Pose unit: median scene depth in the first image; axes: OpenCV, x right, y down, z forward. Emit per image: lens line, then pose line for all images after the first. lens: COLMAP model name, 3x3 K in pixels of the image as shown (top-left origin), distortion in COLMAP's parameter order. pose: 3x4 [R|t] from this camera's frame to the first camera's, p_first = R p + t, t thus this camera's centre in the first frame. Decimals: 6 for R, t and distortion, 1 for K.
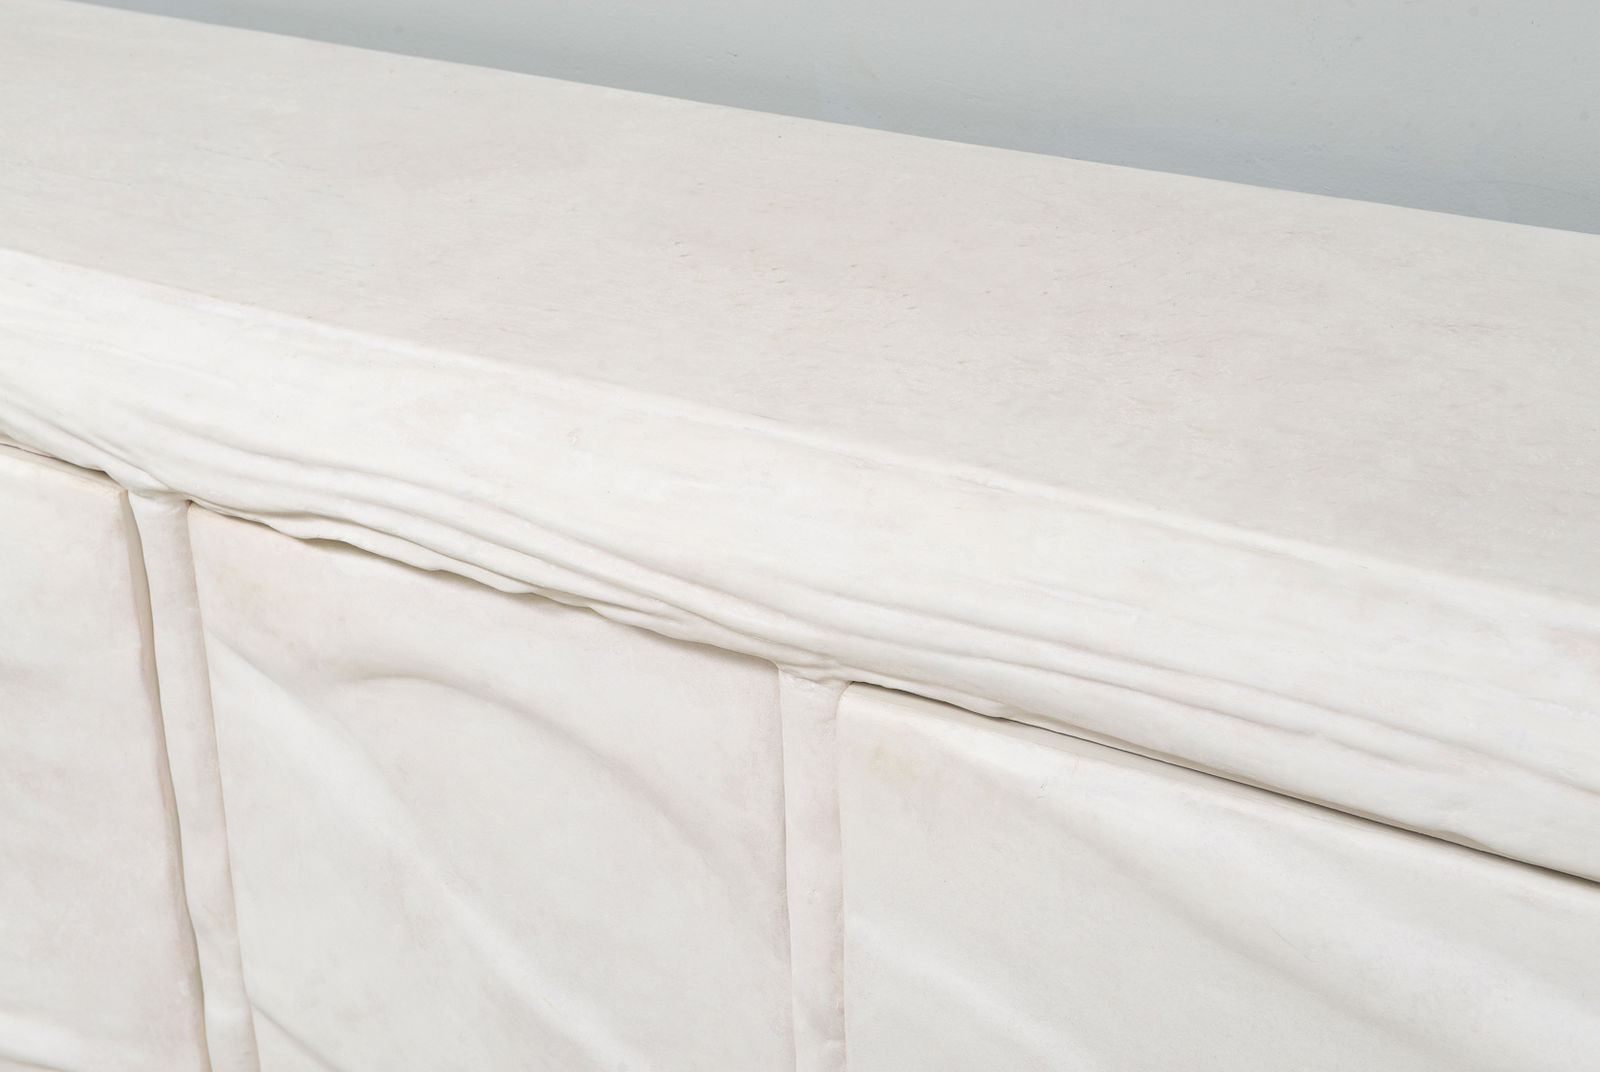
lens RADIAL K [[2699.5, 0, 800.0], [0, 2699.5, 536.0], [0, 0, 1]] dist [0.217179, -0.149722]
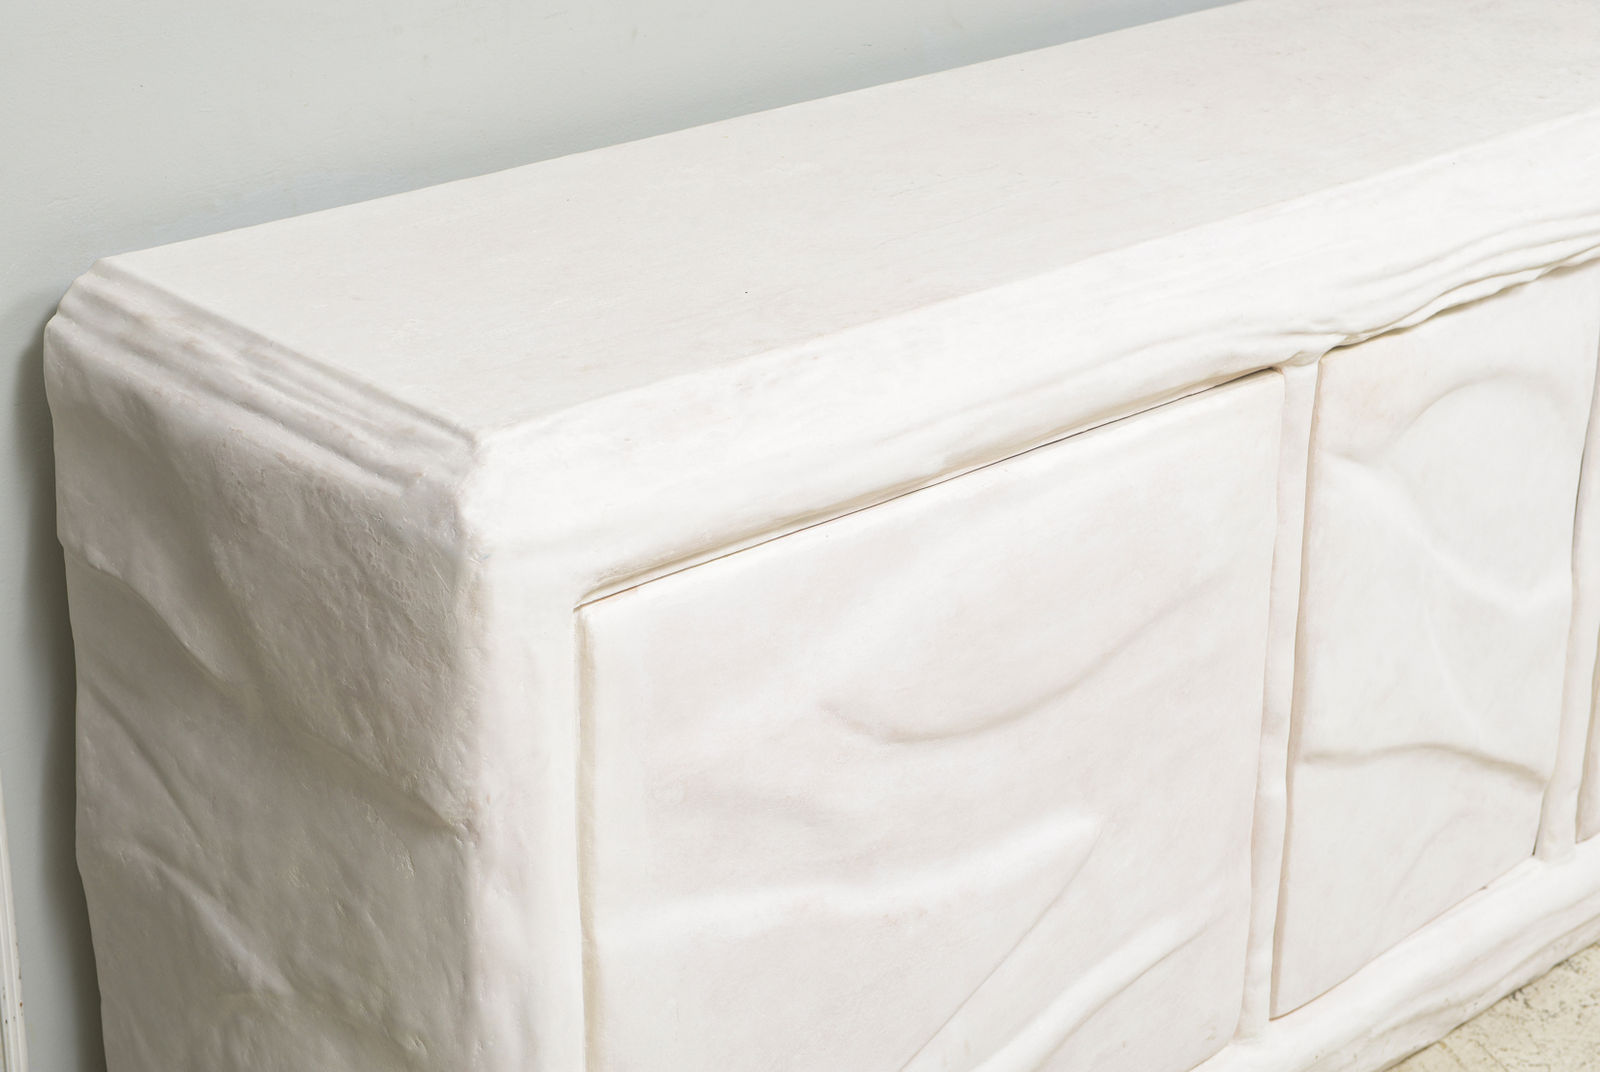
lens RADIAL K [[2861.6, 0, 800.0], [0, 2861.6, 536.0], [0, 0, 1]] dist [0.069994, 0.168526]
pose [[0.249225, -0.350095, 0.902951, -1.998383], [0.395296, 0.887940, 0.235169, -0.458390], [-0.884097, 0.298322, 0.359688, 0.969090]]
